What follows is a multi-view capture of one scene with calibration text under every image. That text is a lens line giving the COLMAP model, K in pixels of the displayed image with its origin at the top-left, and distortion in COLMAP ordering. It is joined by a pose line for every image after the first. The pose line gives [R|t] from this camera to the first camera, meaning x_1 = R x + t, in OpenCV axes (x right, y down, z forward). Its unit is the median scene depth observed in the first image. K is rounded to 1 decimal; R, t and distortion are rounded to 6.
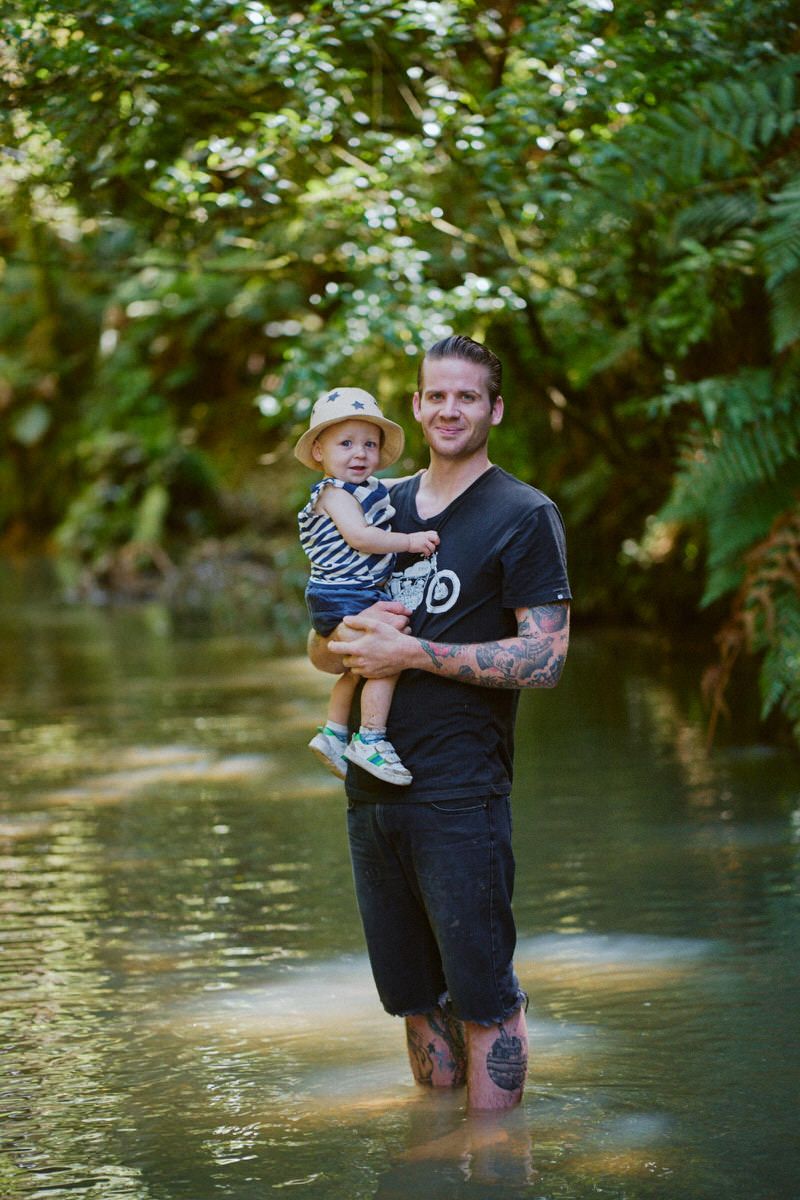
lens RADIAL K [[2562.4, 0, 400.1], [0, 2562.4, 505.4], [0, 0, 1]] dist [0.321912, 0.069505]
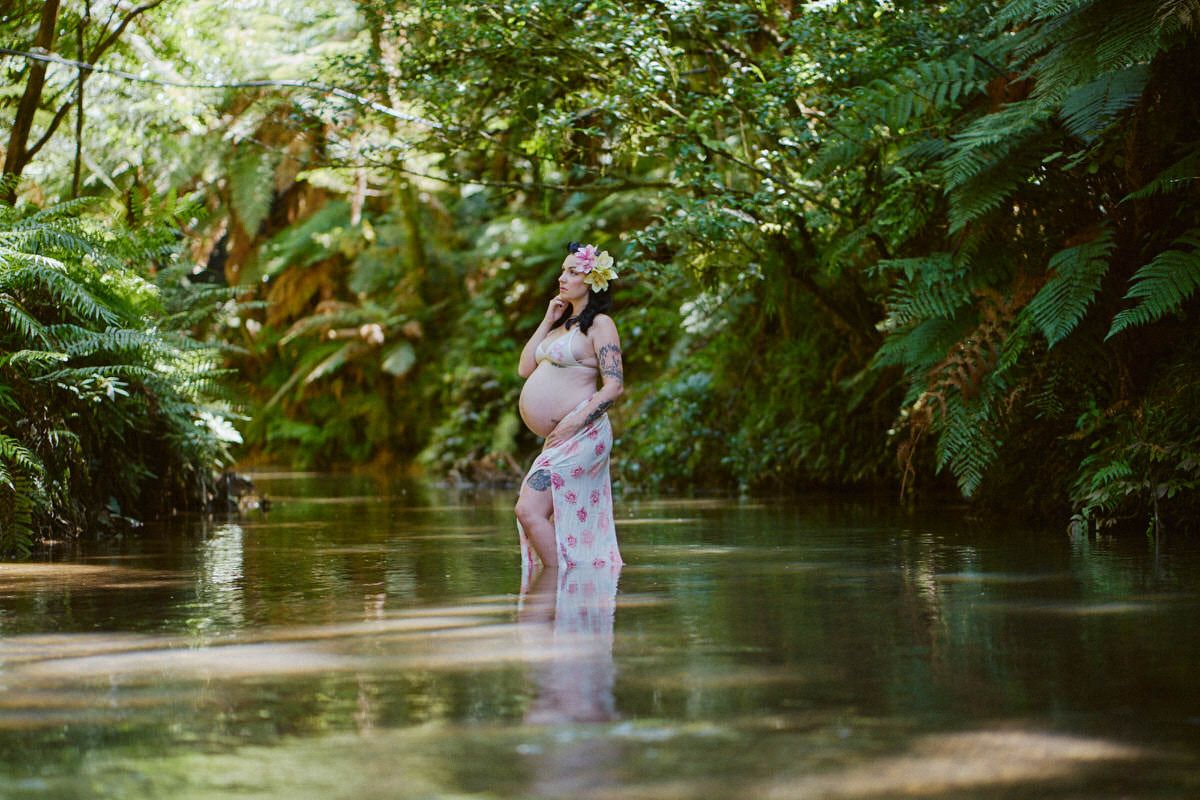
lens RADIAL K [[2624.5, 0, 600.8], [0, 2624.5, 378.7], [0, 0, 1]] dist [-0.013631, 0.501543]
pose [[0.998469, 0.017167, -0.052574, 0.012547], [-0.019588, 0.998754, -0.045890, 0.052028], [0.051721, 0.046850, 0.997562, -0.282923]]
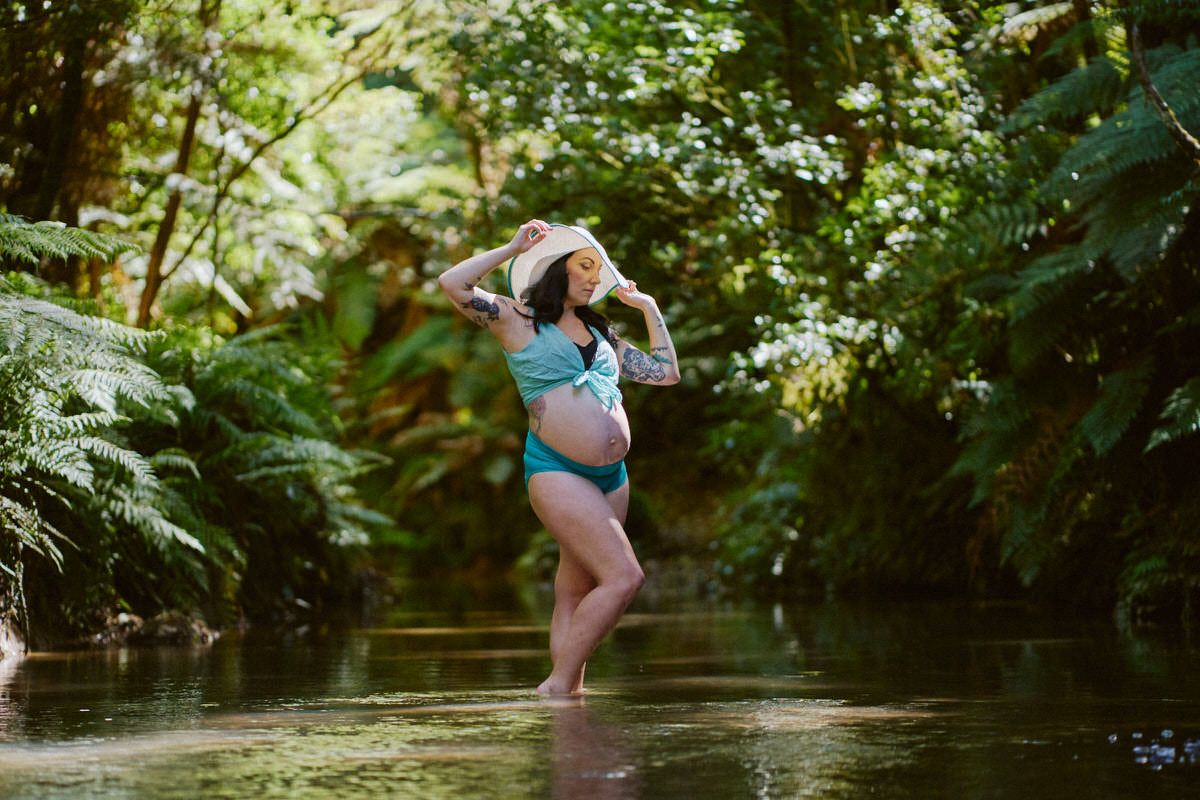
lens RADIAL K [[2709.0, 0, 600.0], [0, 2709.0, 400.0], [0, 0, 1]] dist [-0.042557, -0.345052]
pose [[0.996601, 0.019828, -0.079964, 0.006711], [-0.026226, 0.996468, -0.079776, 0.064428], [0.078100, 0.081602, 0.993600, -0.457383]]
